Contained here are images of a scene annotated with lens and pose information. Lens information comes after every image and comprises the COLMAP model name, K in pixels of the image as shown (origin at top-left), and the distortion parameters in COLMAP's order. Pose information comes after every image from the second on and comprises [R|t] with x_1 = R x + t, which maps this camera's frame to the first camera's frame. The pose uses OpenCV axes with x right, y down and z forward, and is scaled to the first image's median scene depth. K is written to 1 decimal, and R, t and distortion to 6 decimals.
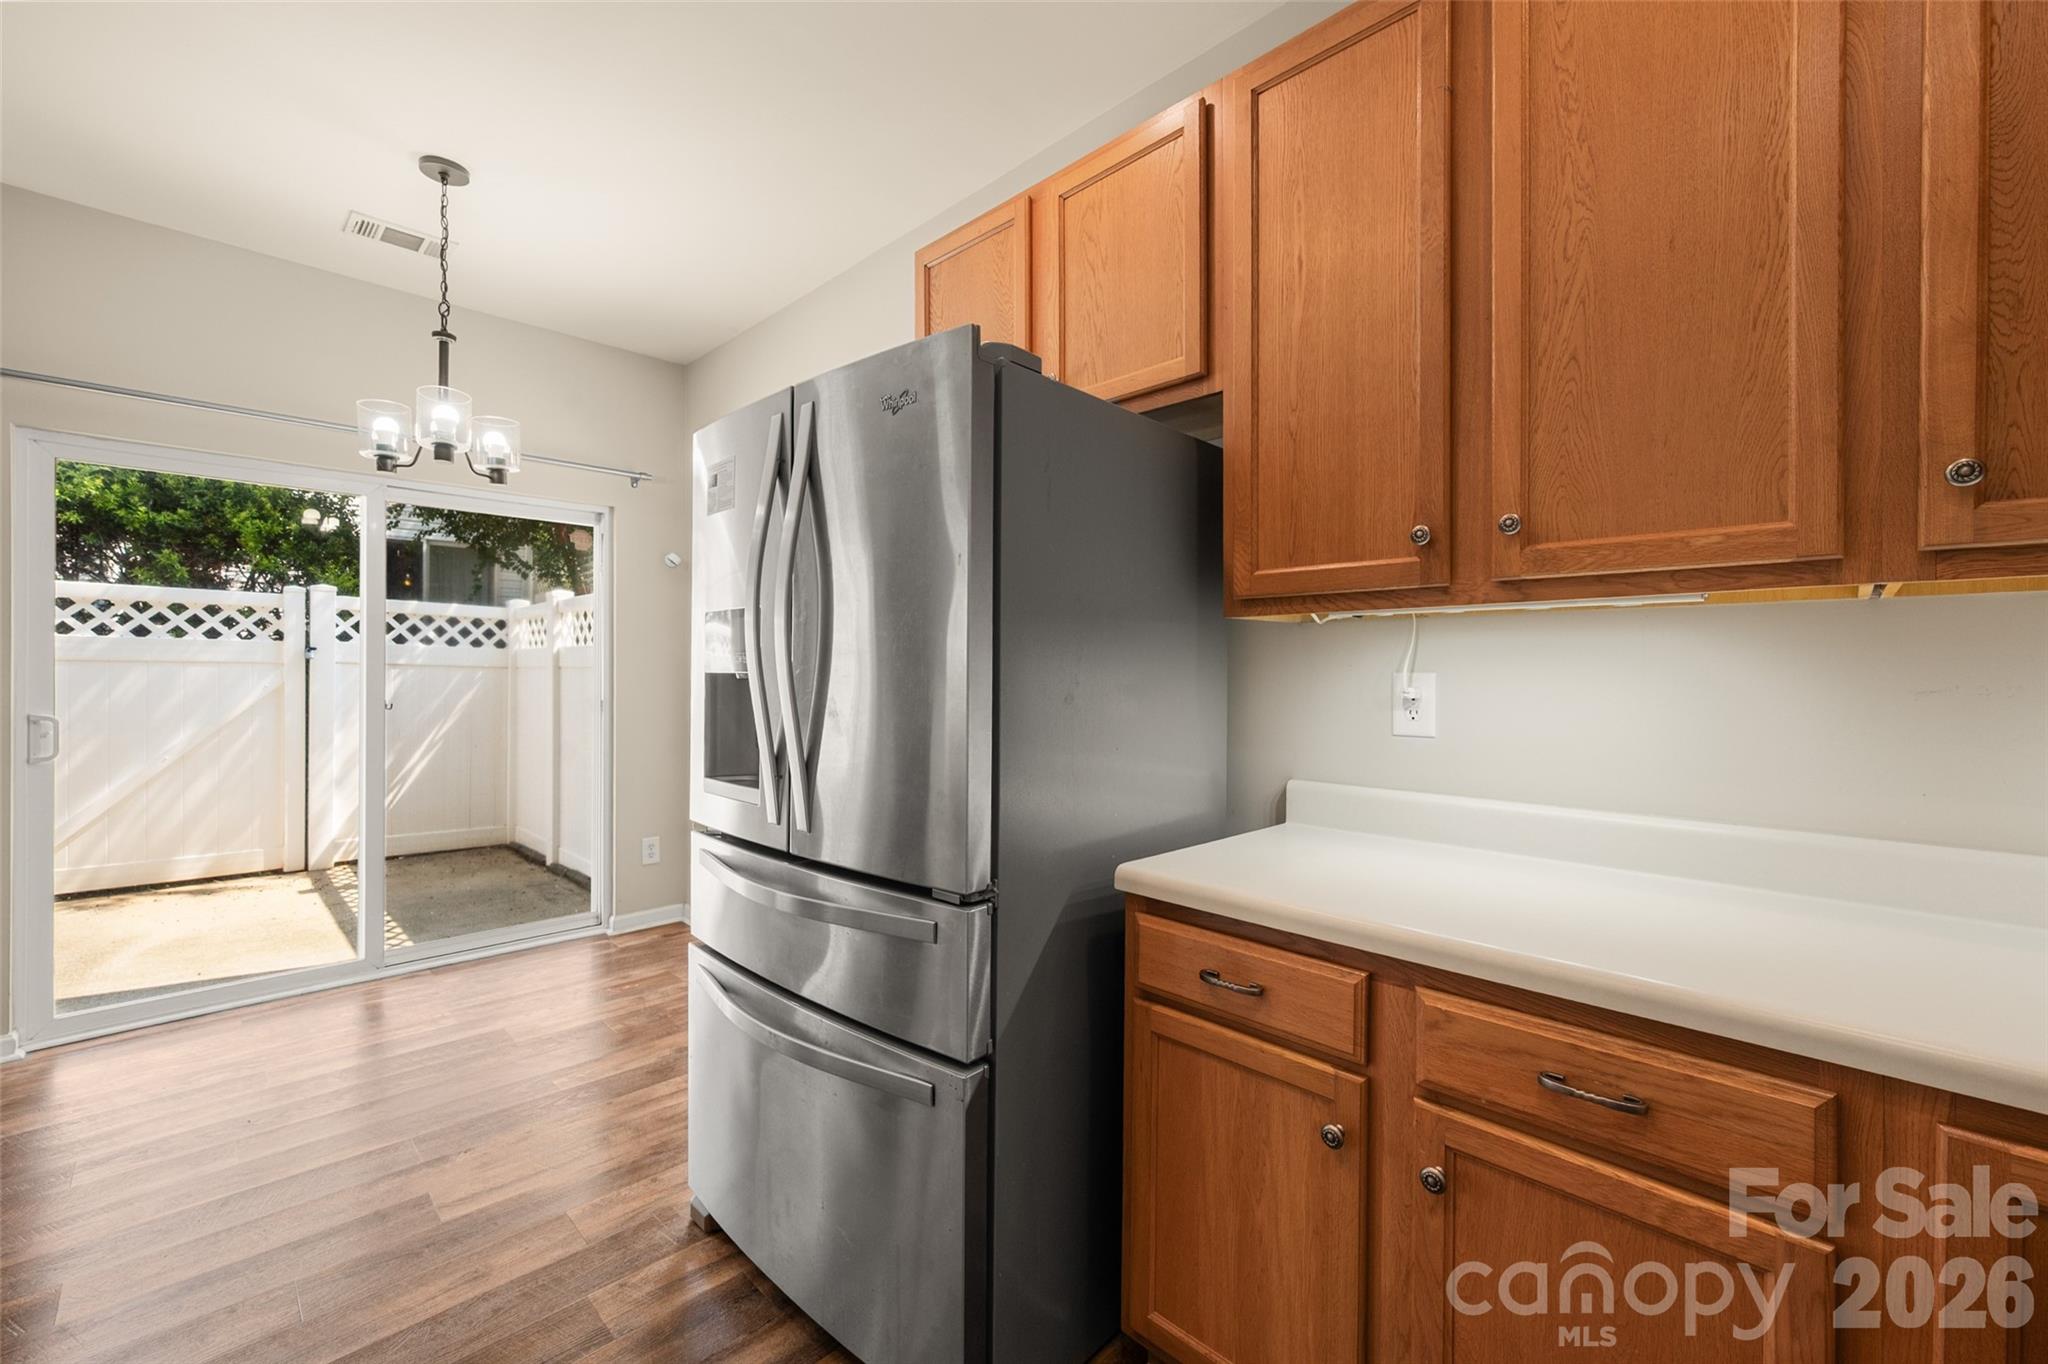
lens RADIAL K [[824.4, 0, 1023.5], [0, 824.4, 672.5], [0, 0, 1]] dist [0.002010, -0.000838]
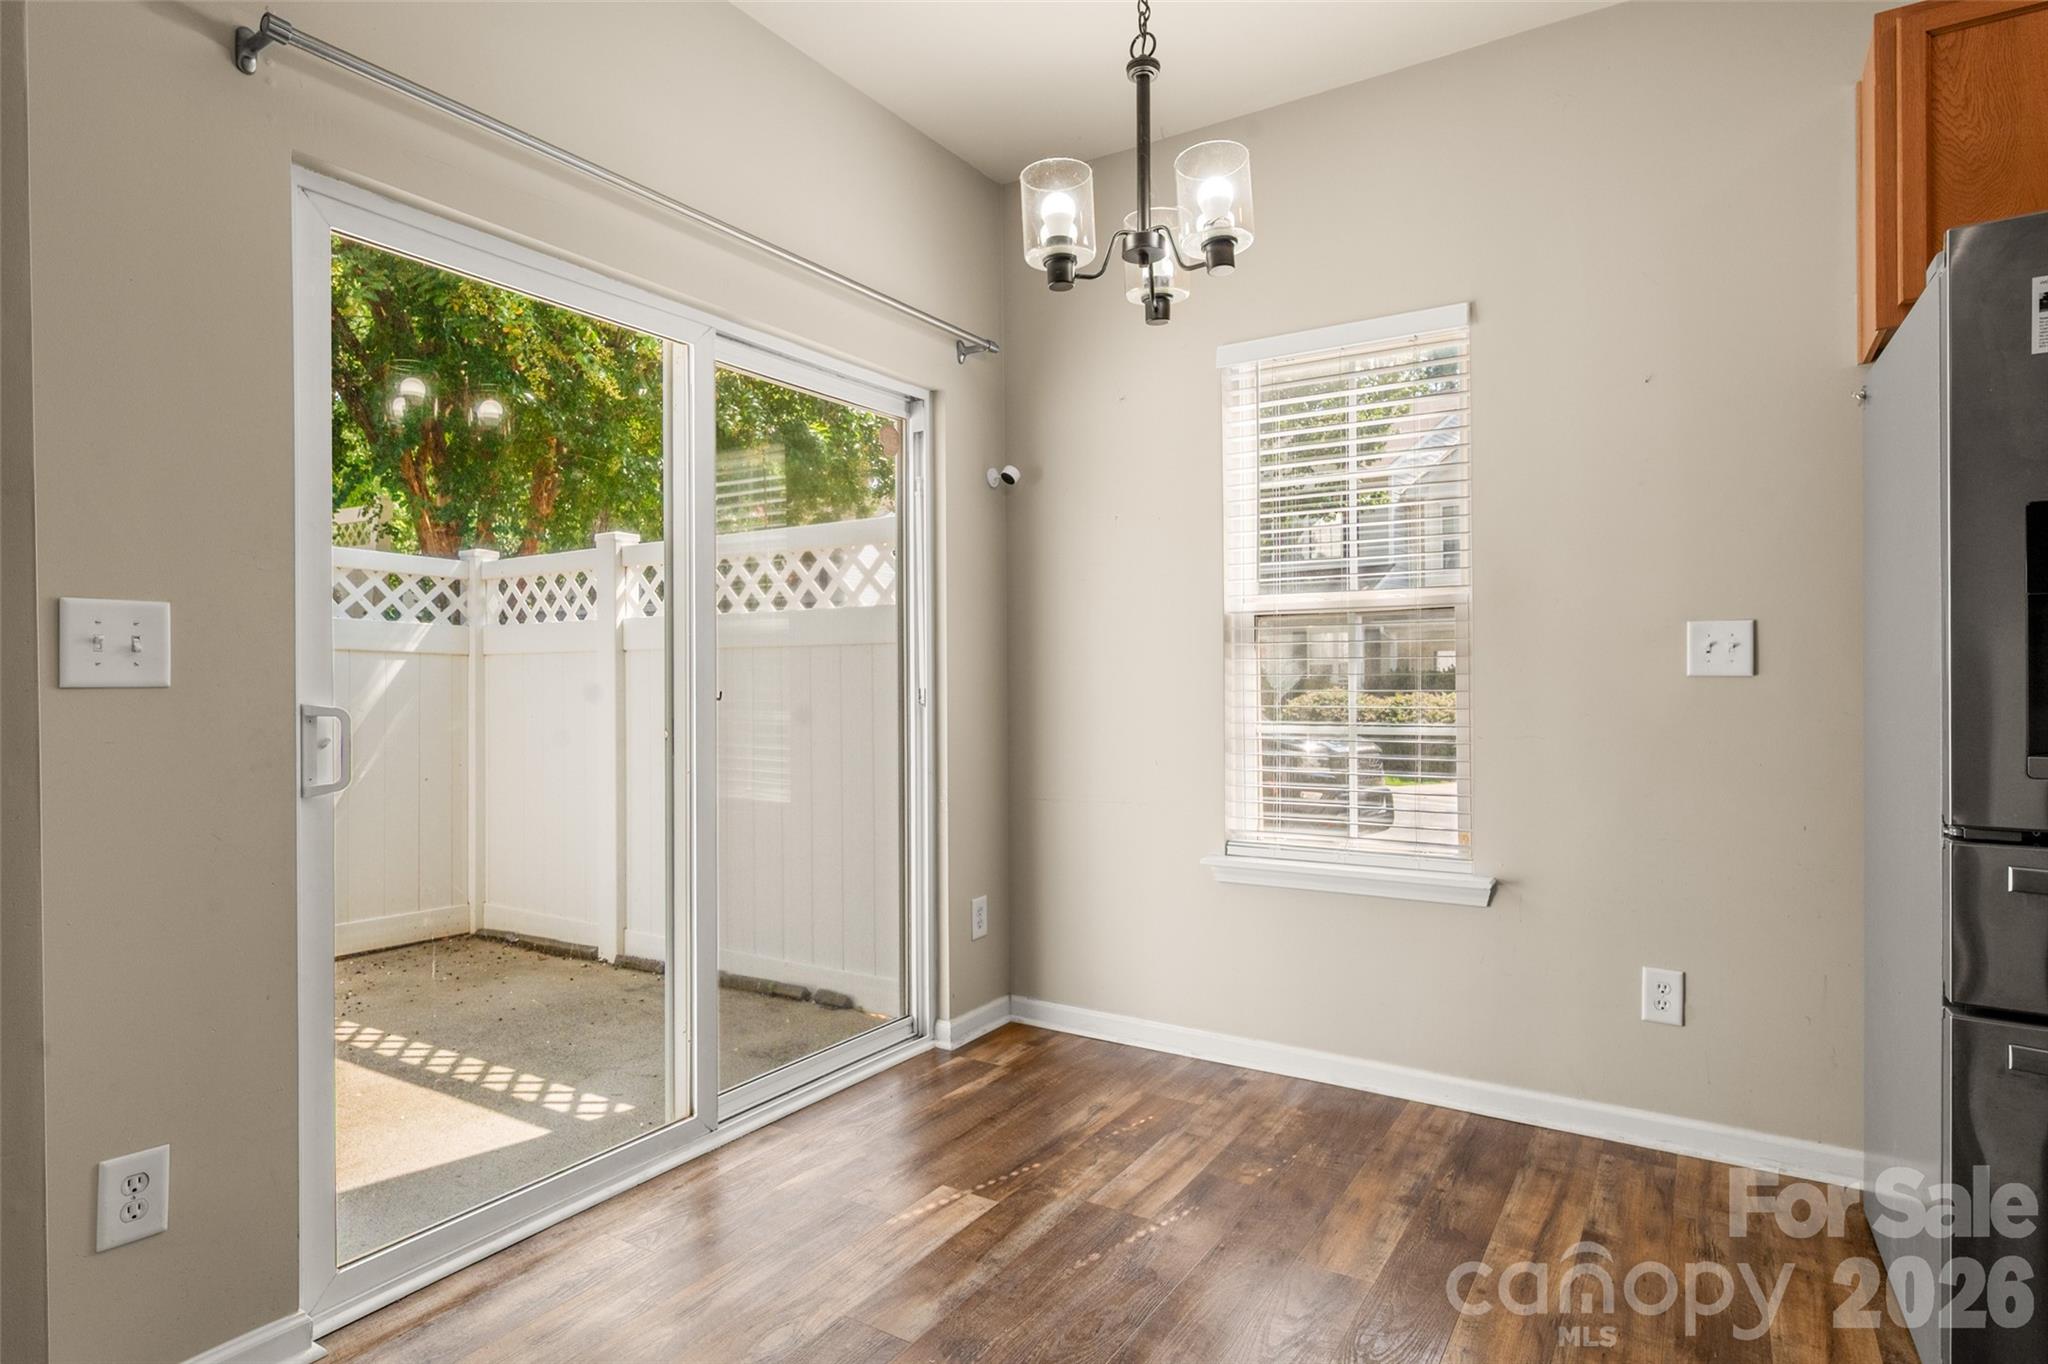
lens RADIAL K [[1081.5, 0, 1028.0], [0, 1081.5, 673.8], [0, 0, 1]] dist [-0.005437, -0.001928]
pose [[0.977615, -0.008682, 0.210223, -0.612271], [0.009976, 0.999937, -0.005093, 0.027747], [-0.210165, 0.007076, 0.977640, 0.154623]]
